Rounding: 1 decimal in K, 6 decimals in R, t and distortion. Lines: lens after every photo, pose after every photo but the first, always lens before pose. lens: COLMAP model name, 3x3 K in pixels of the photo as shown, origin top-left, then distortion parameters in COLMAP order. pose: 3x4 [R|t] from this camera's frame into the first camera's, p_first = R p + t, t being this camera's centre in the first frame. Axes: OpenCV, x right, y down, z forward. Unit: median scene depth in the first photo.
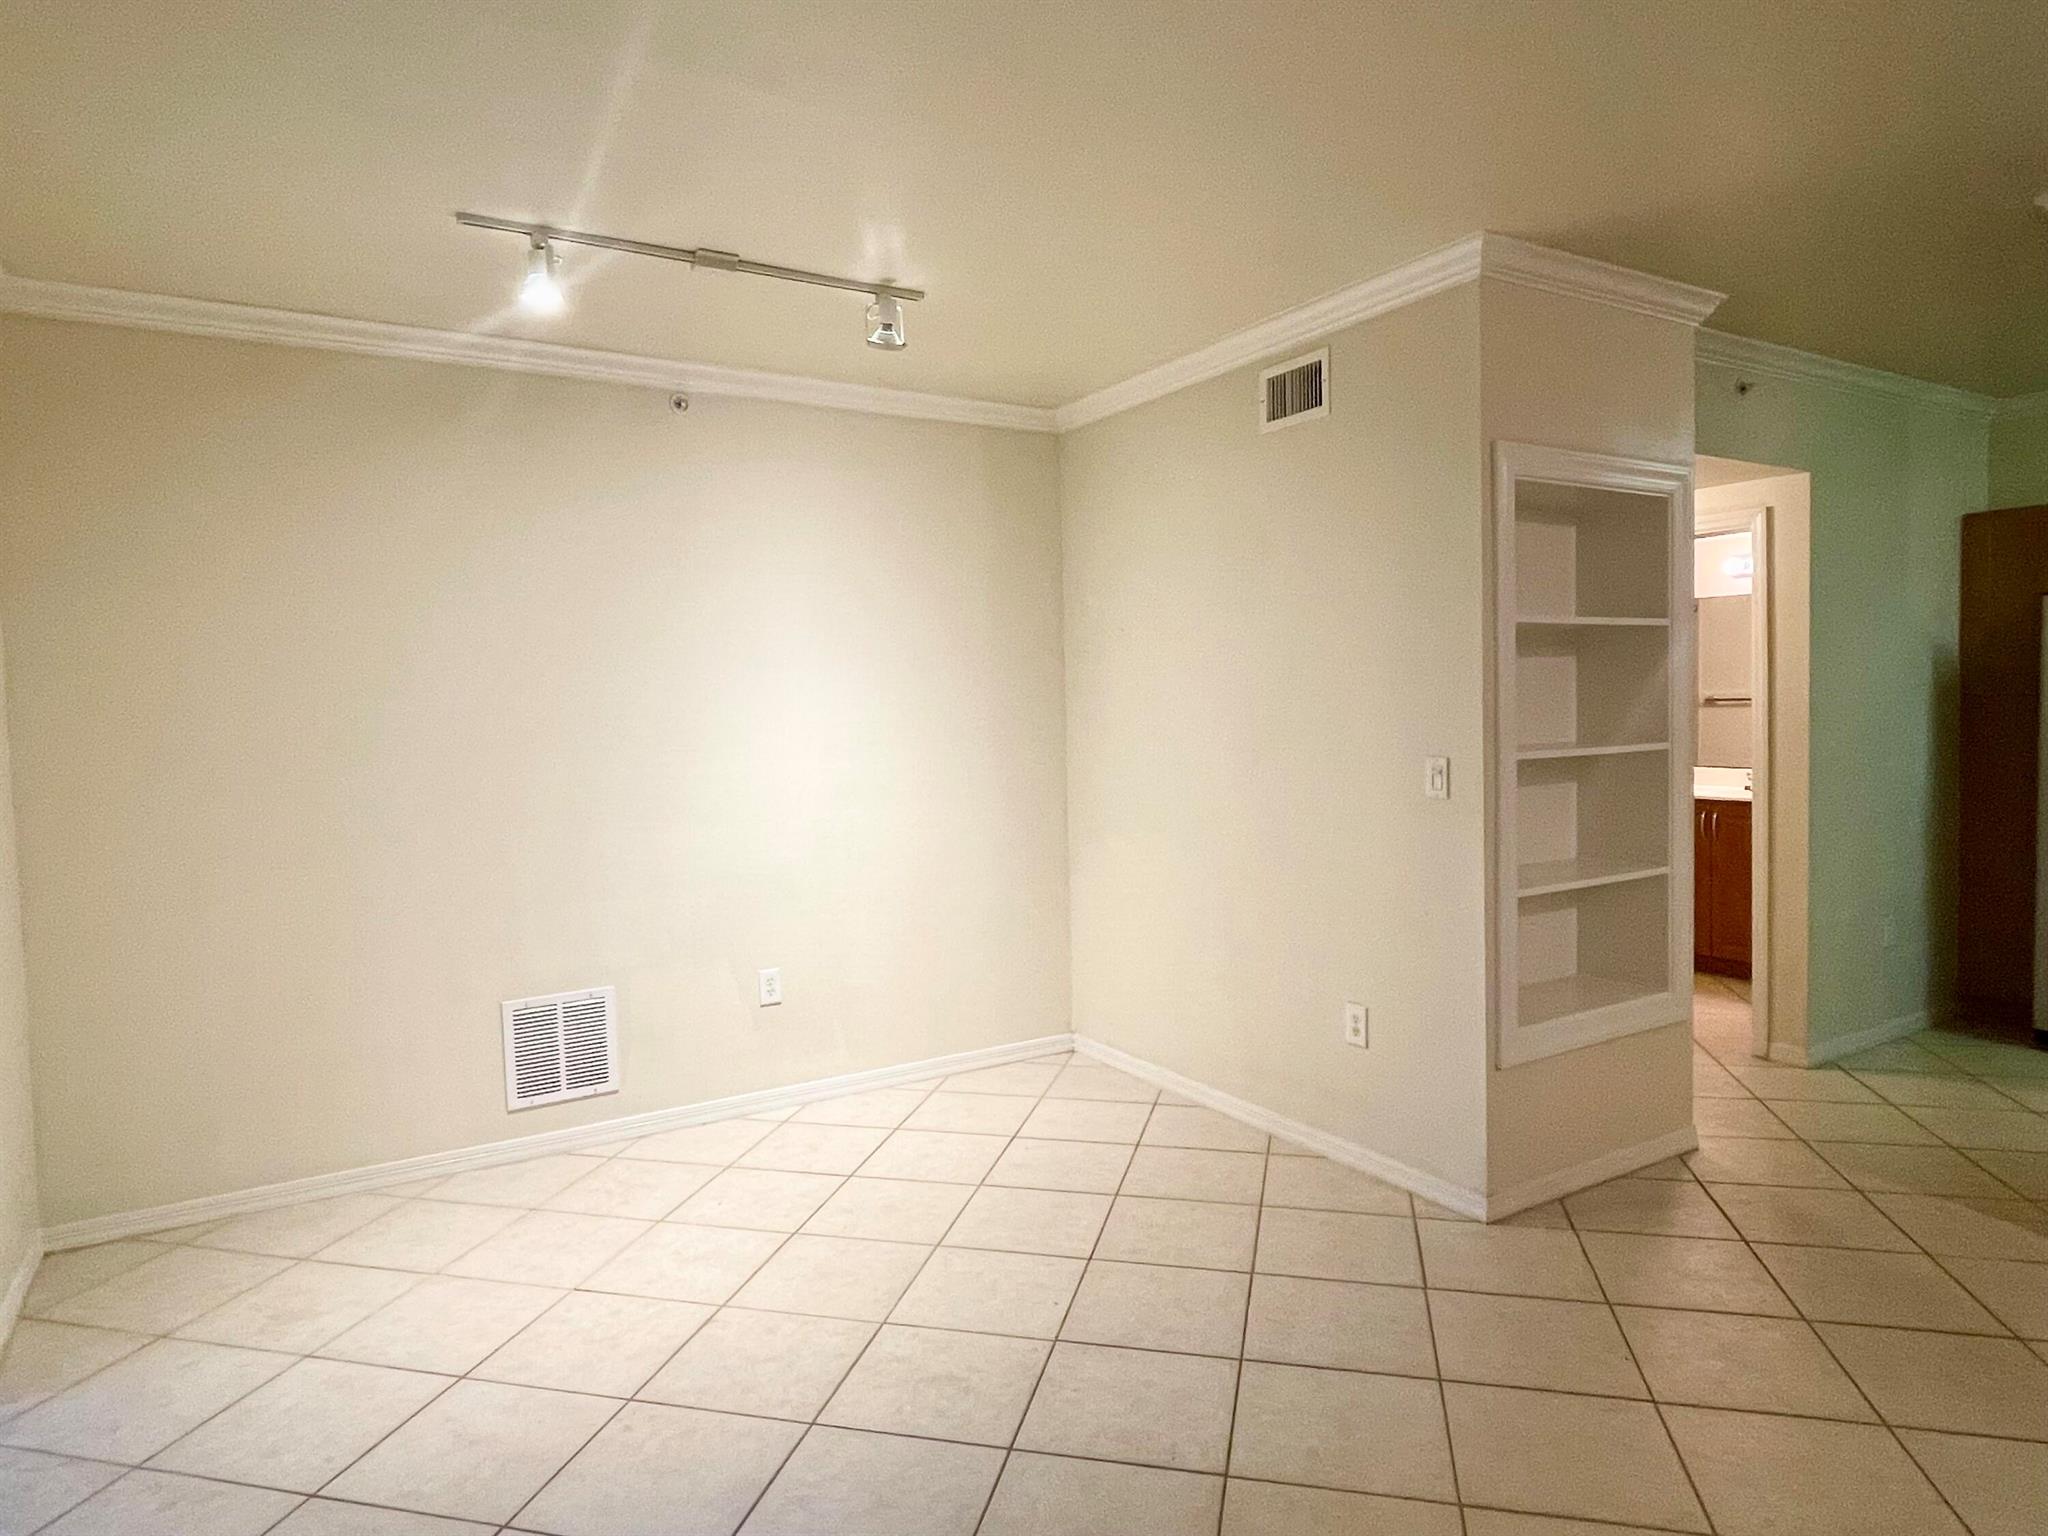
lens RADIAL K [[1228.1, 0, 1022.3], [0, 1228.1, 757.1], [0, 0, 1]] dist [-0.018778, -0.001619]
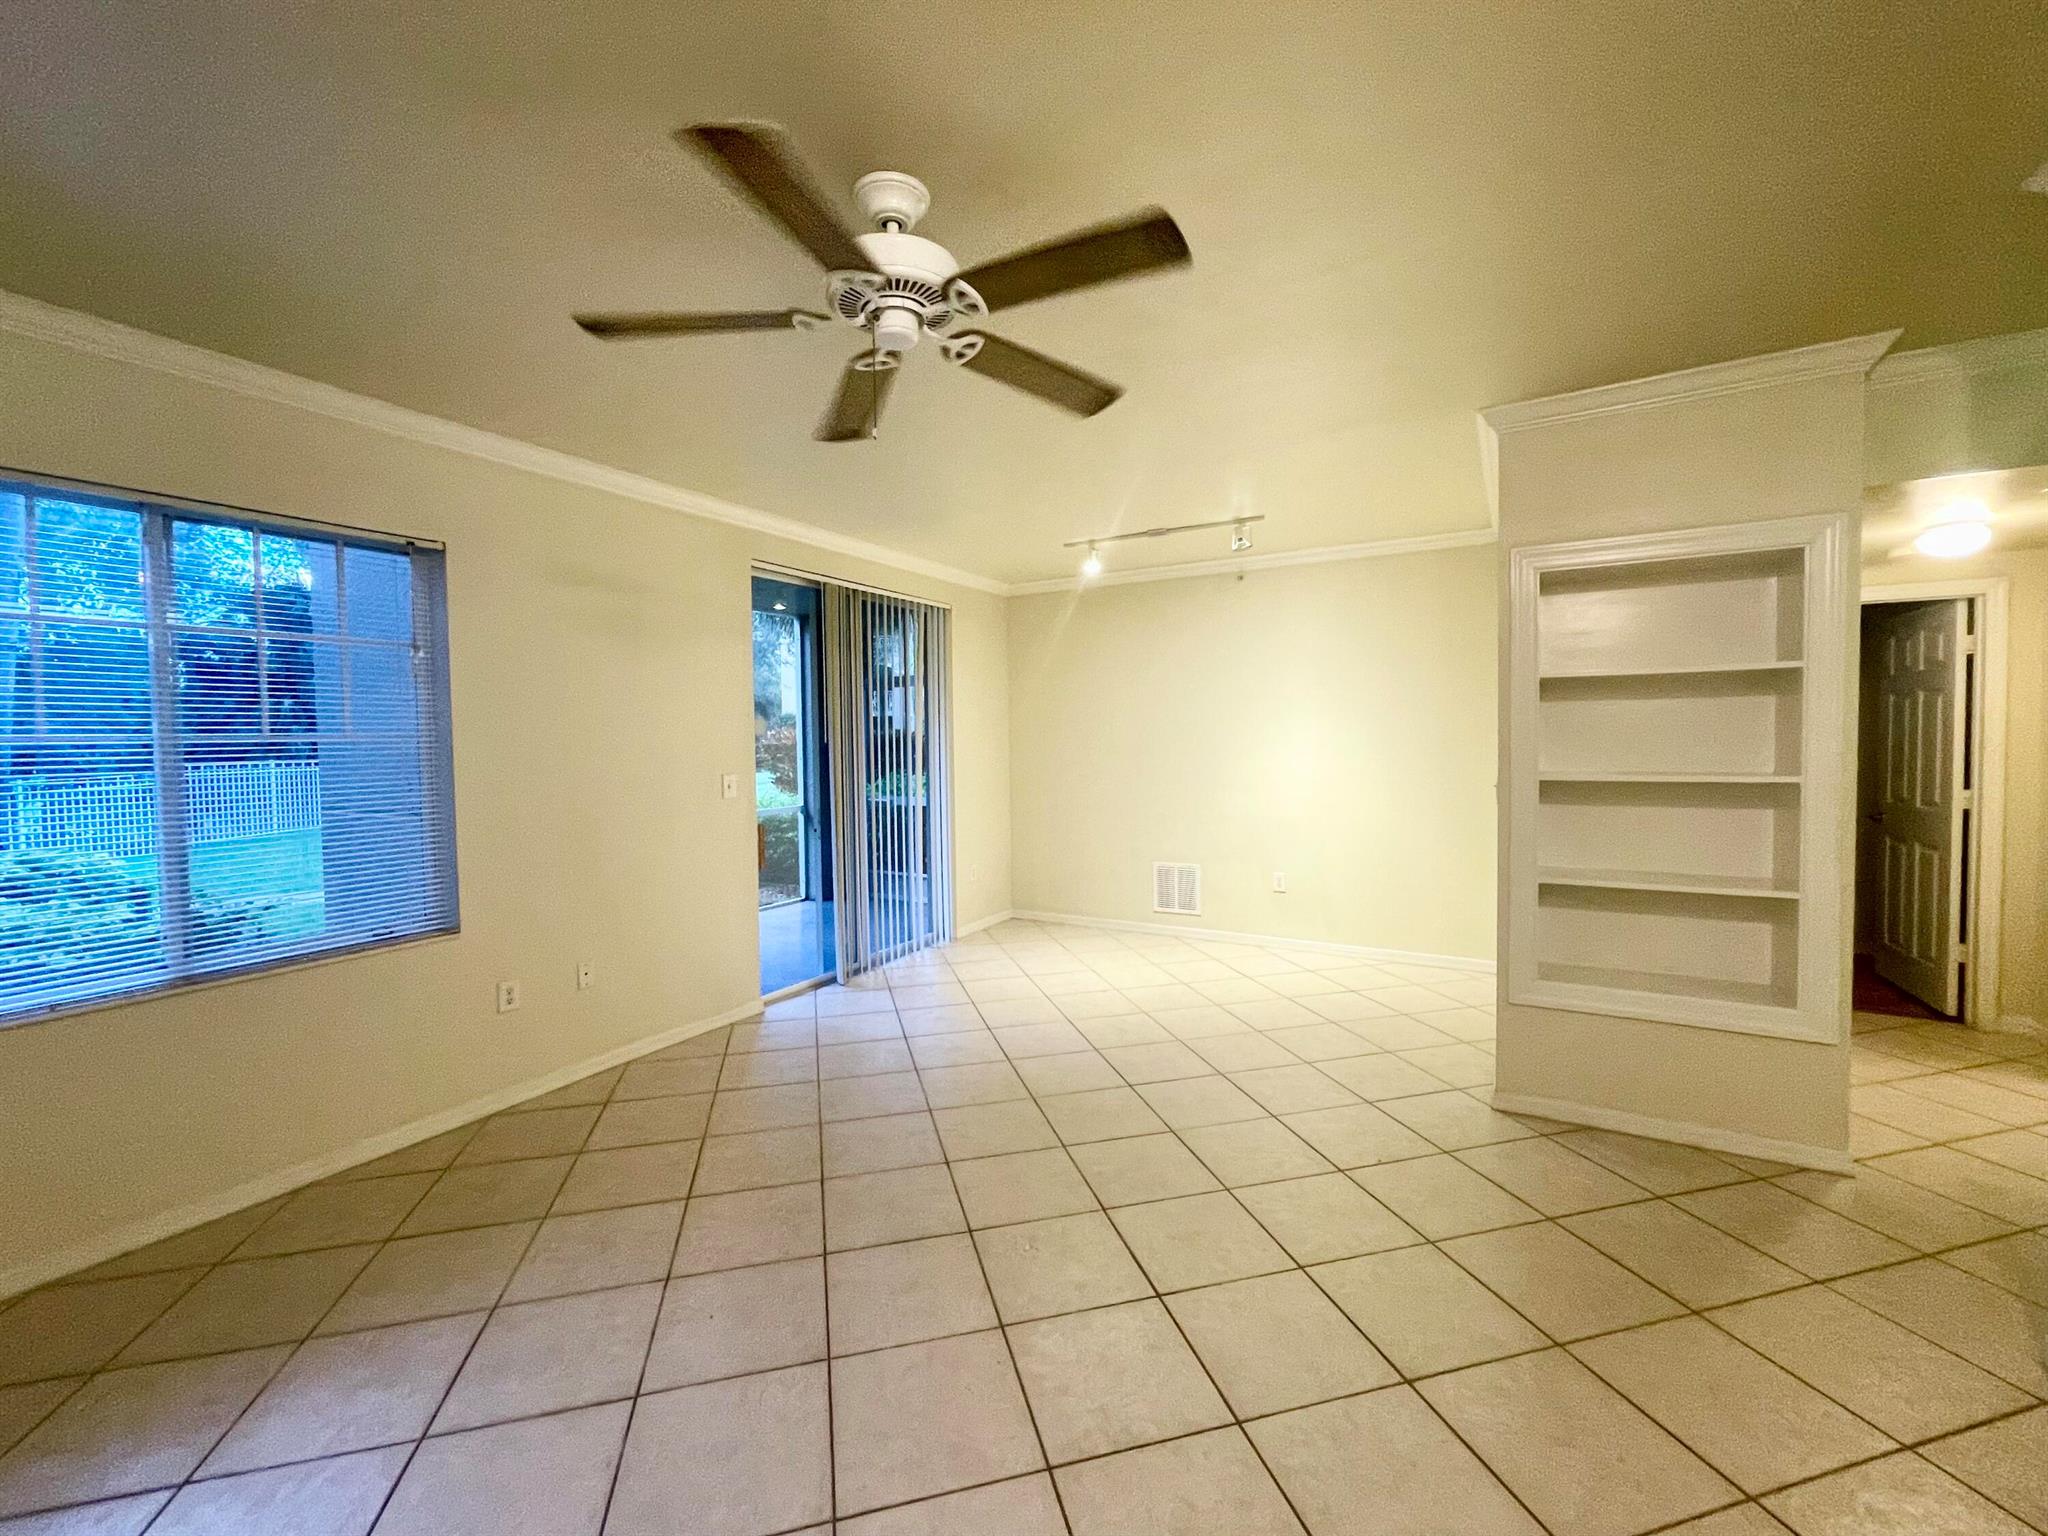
lens RADIAL K [[831.4, 0, 1003.6], [0, 831.4, 760.8], [0, 0, 1]] dist [-0.009879, 0.001481]
pose [[0.469110, 0.042390, -0.882122, 0.901371], [-0.033284, 0.998986, 0.030305, -0.026621], [0.882512, 0.015144, 0.470045, 0.048043]]
